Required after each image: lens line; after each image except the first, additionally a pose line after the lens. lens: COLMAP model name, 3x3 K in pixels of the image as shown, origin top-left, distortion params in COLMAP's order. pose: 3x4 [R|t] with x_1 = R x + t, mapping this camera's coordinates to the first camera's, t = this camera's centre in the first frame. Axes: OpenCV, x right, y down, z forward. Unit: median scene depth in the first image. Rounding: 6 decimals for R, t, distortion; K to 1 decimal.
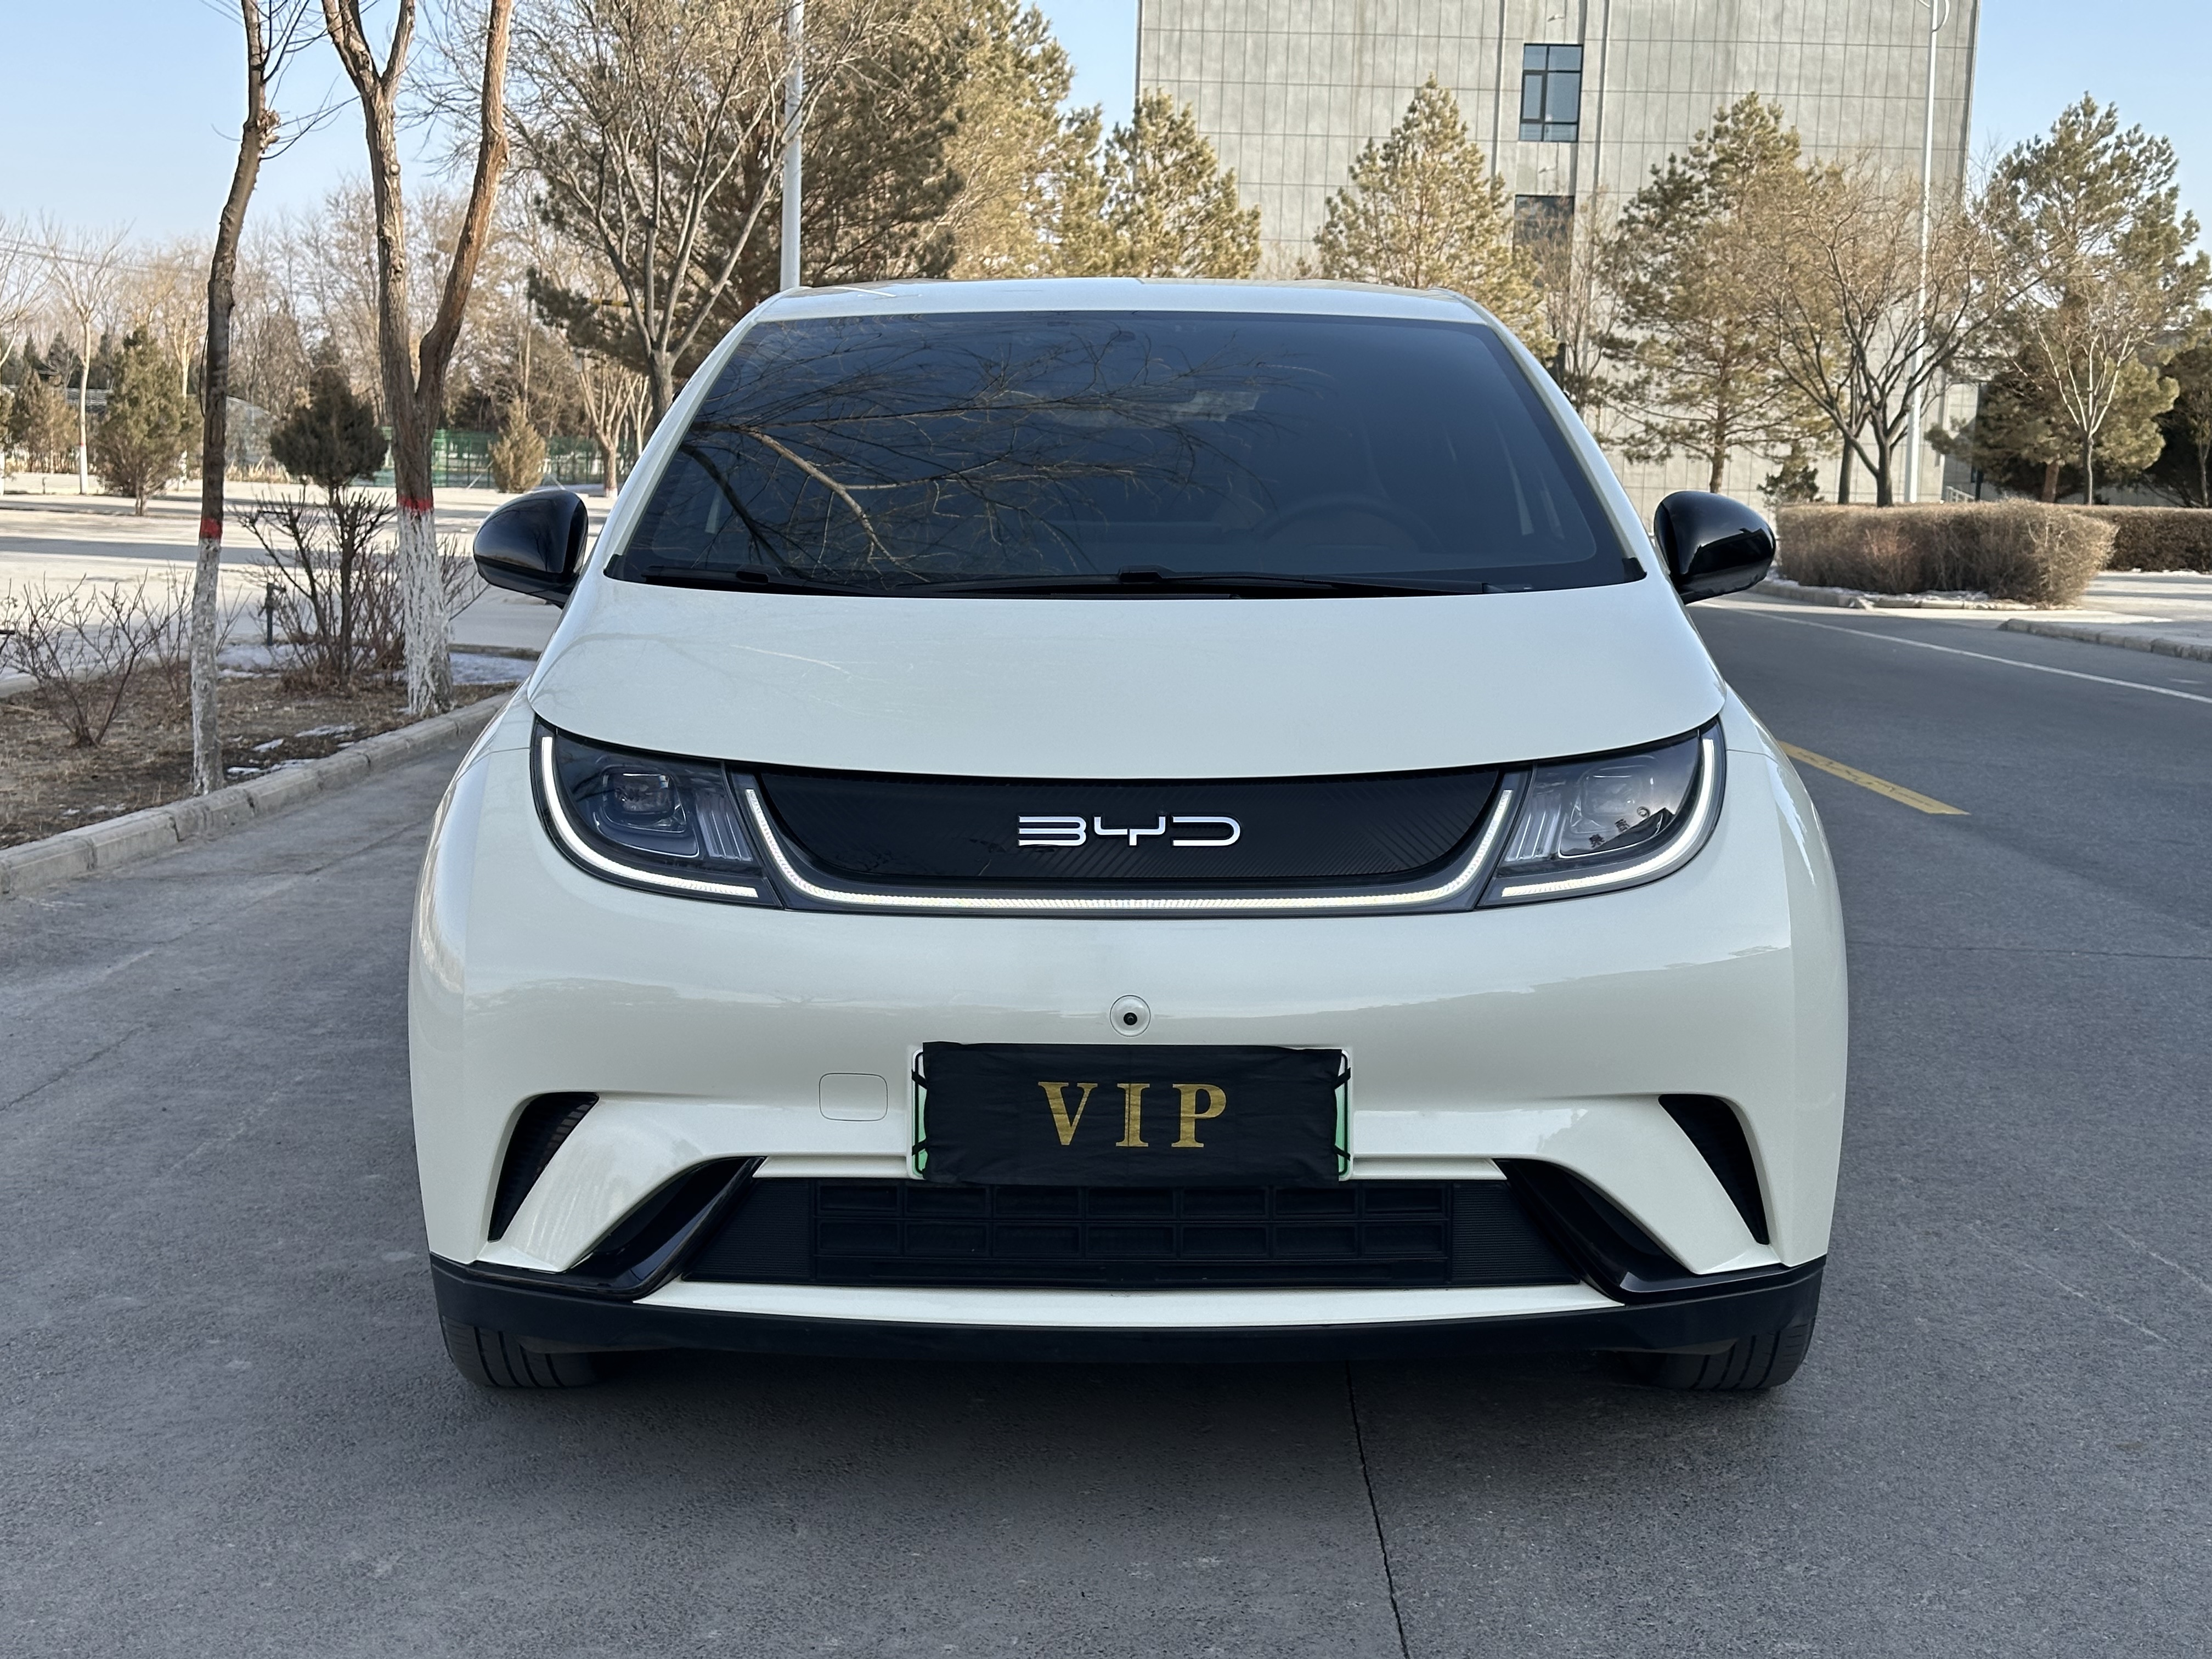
lens RADIAL K [[3079.7, 0, 1114.8], [0, 3079.7, 863.4], [0, 0, 1]] dist [0.240964, -0.549631]
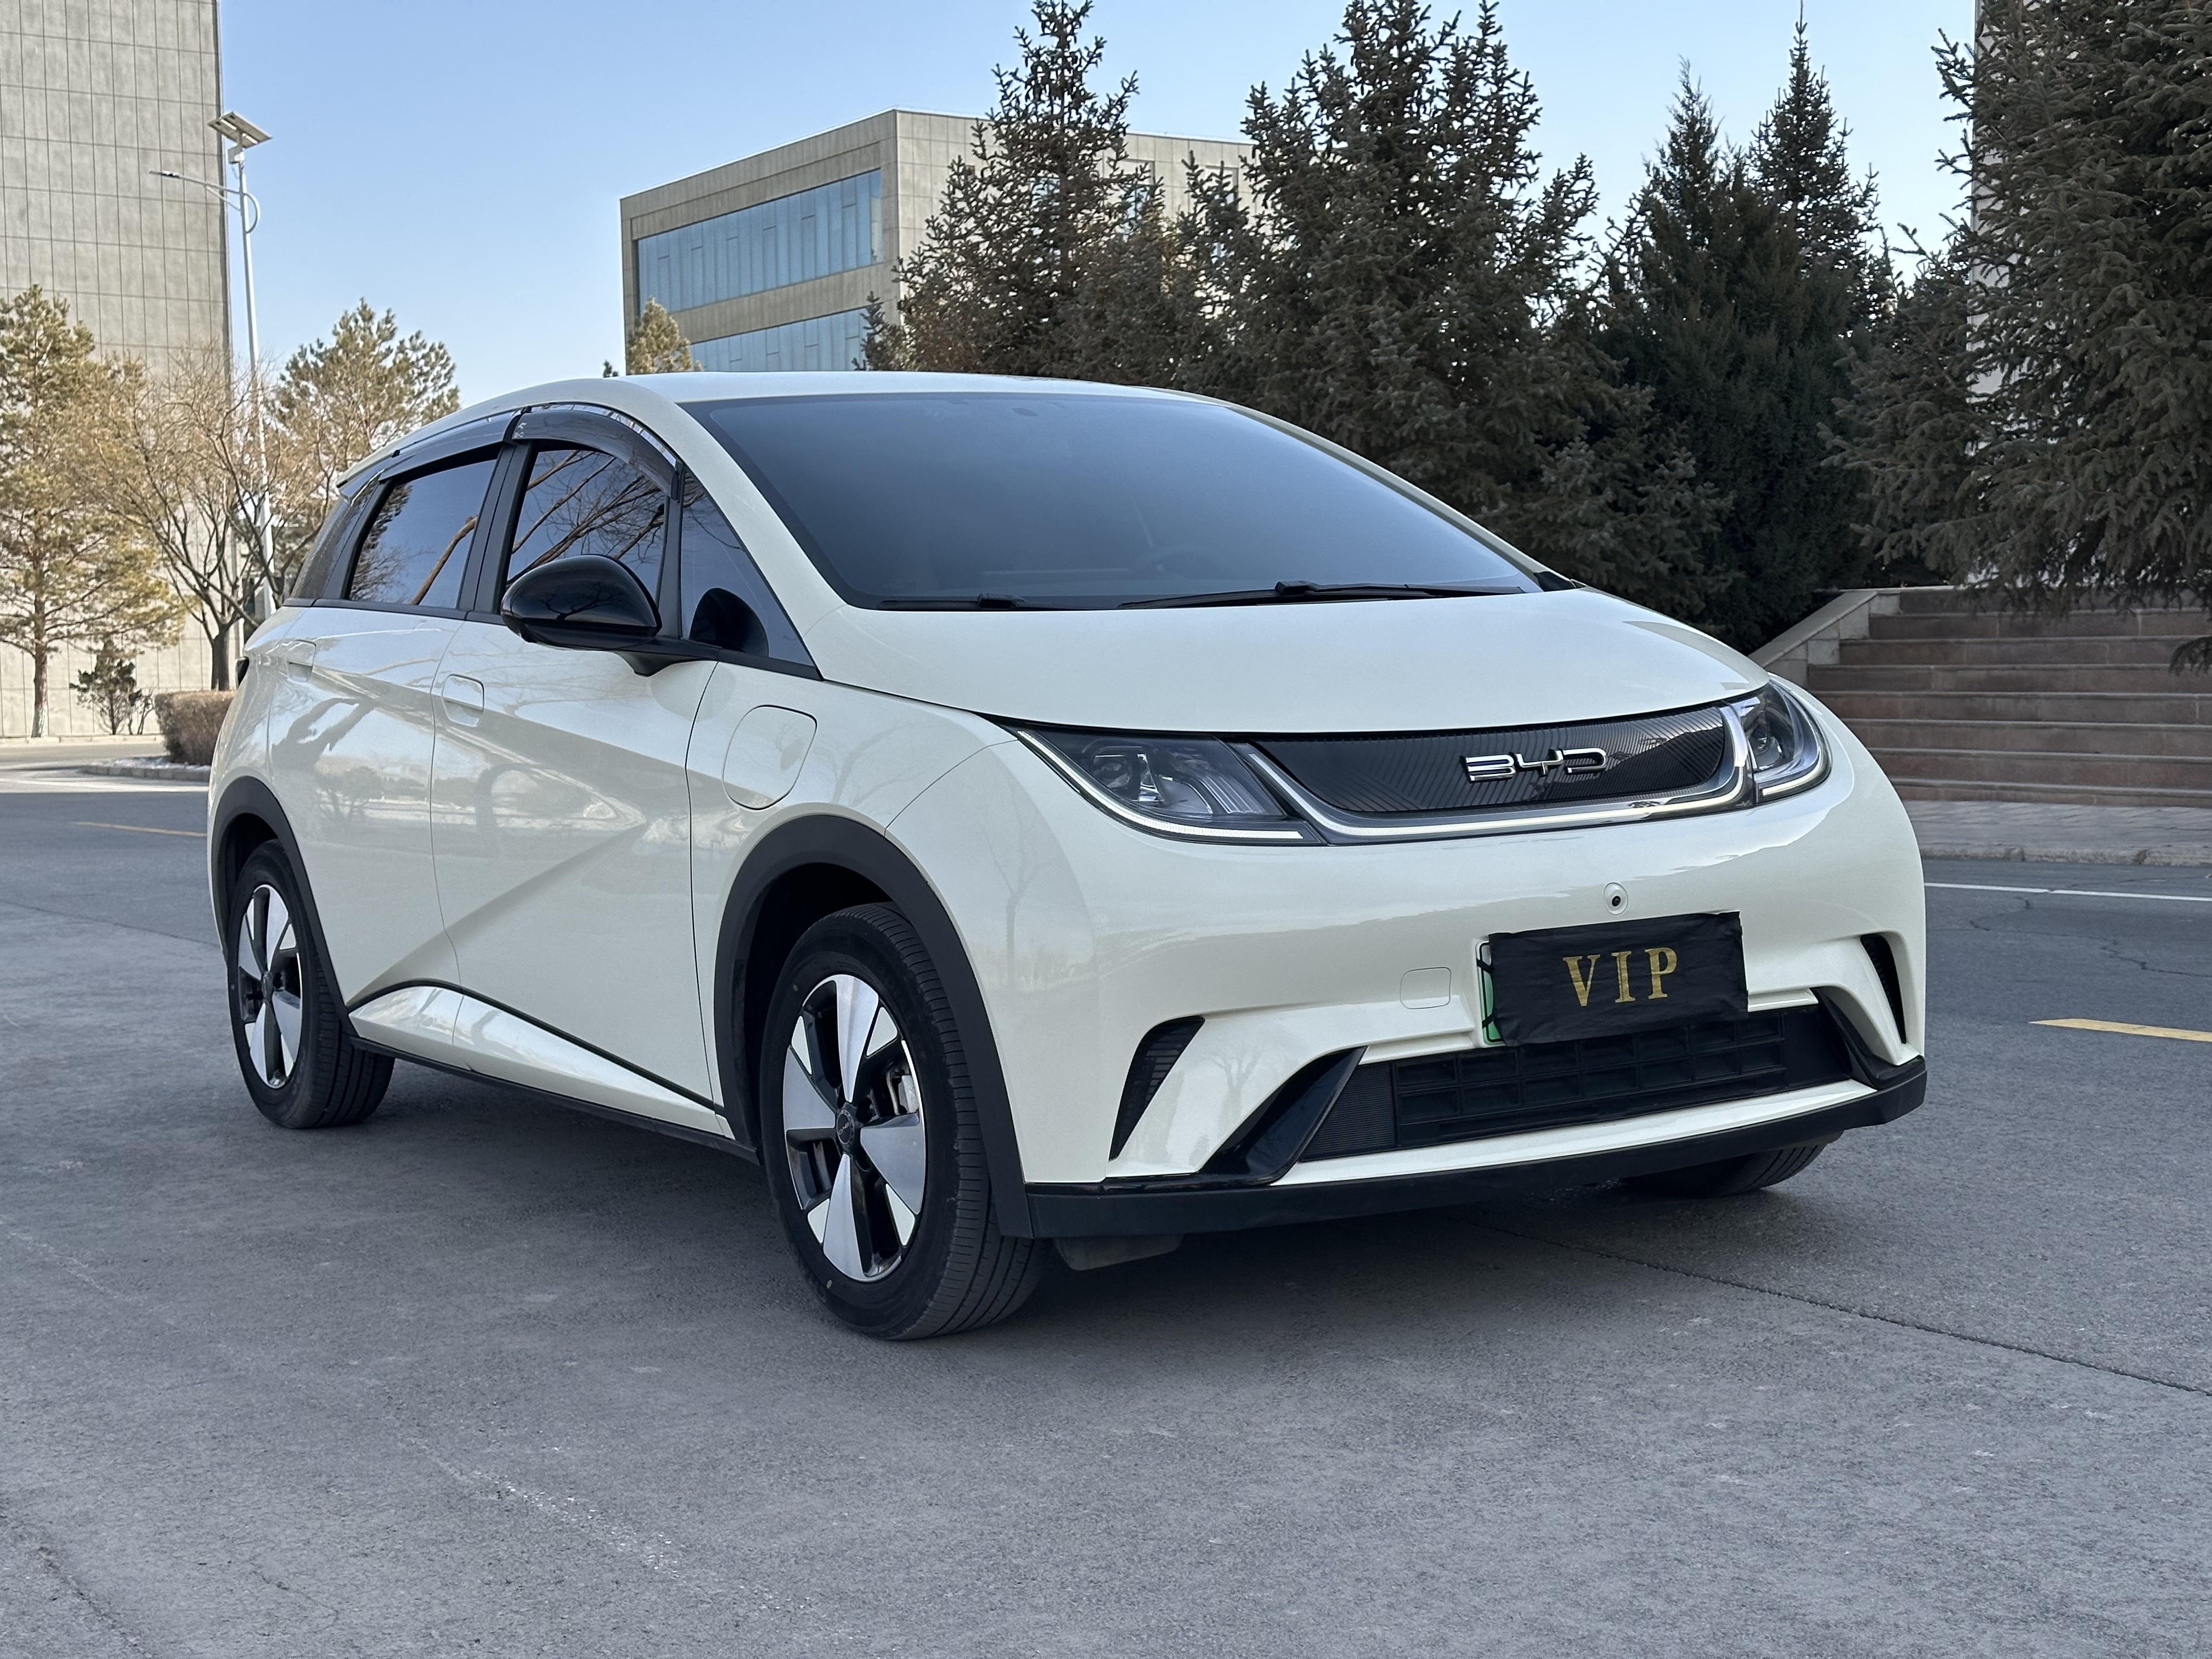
lens RADIAL K [[3079.7, 0, 1114.8], [0, 3079.7, 863.4], [0, 0, 1]] dist [0.240964, -0.549631]
pose [[0.842900, -0.078701, 0.532284, -0.794114], [0.112520, 0.993155, -0.031338, 0.048780], [-0.526174, 0.086308, 0.845986, 0.029763]]
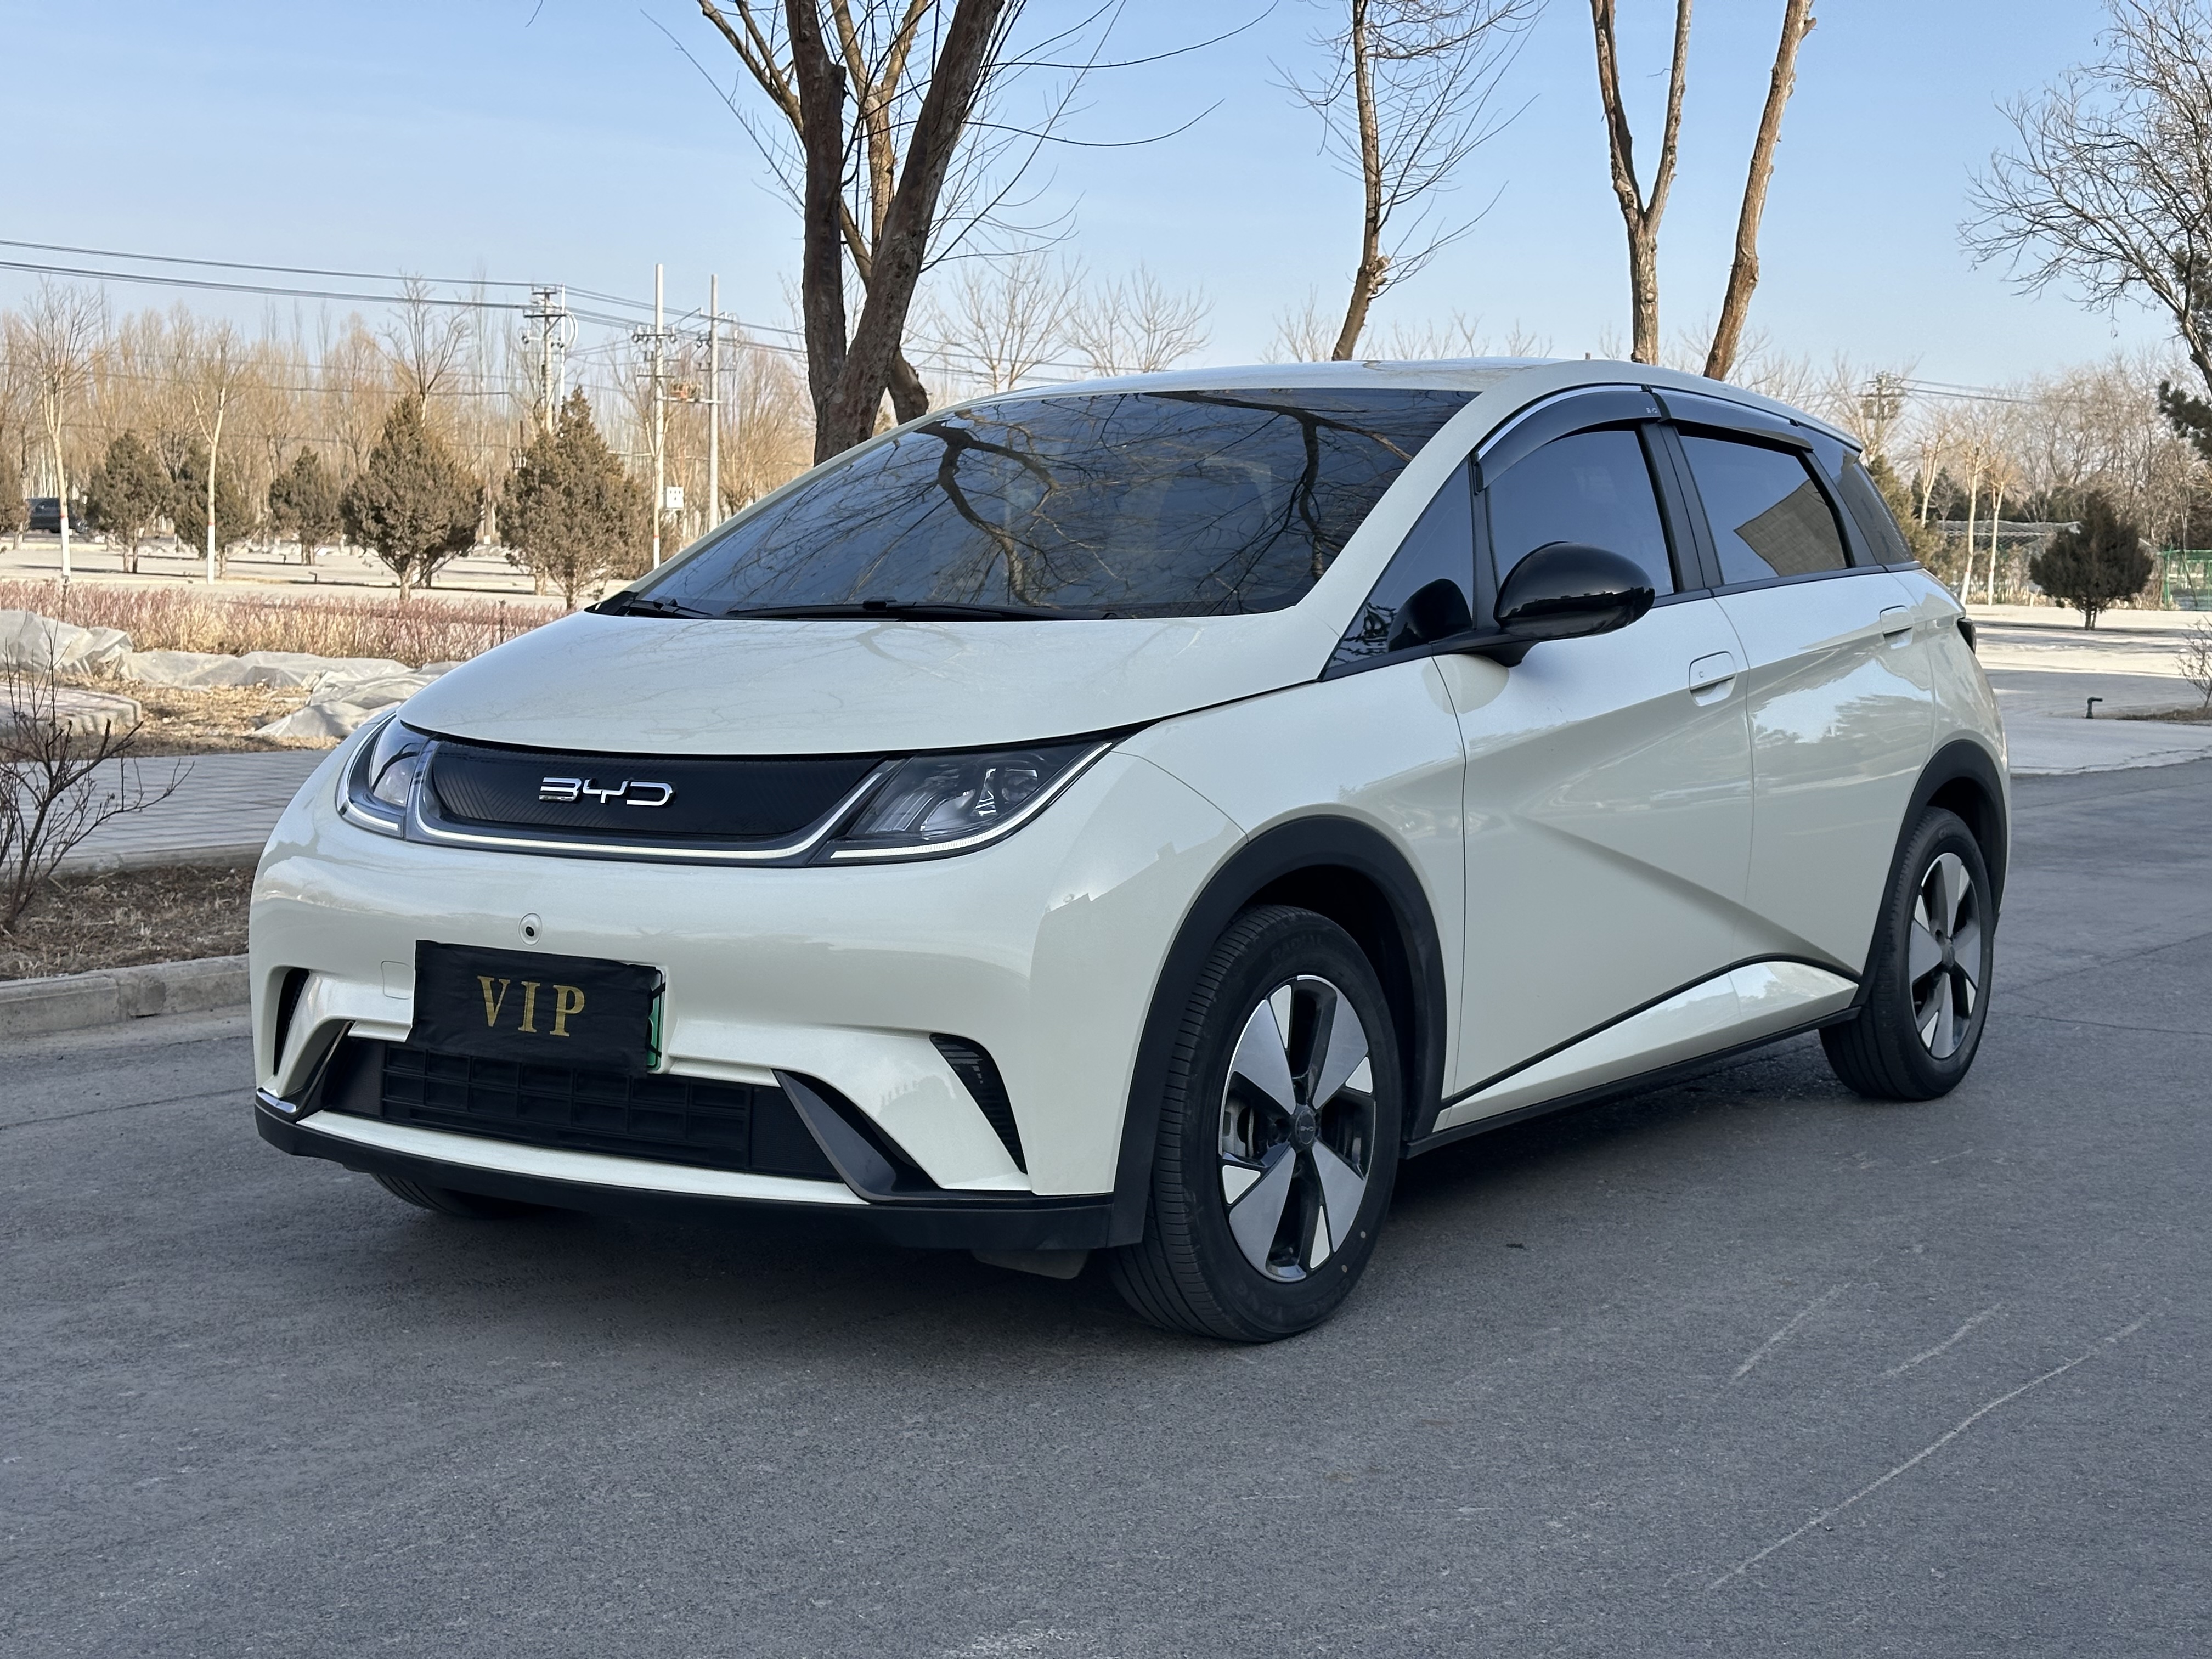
lens RADIAL K [[3136.7, 0, 1106.0], [0, 3136.7, 829.5], [0, 0, 1]] dist [0.112201, 0.002826]
pose [[0.821566, 0.044110, -0.568404, 0.889570], [-0.074168, 0.996799, -0.029847, 0.027752], [0.565268, 0.066679, 0.822208, 0.051837]]
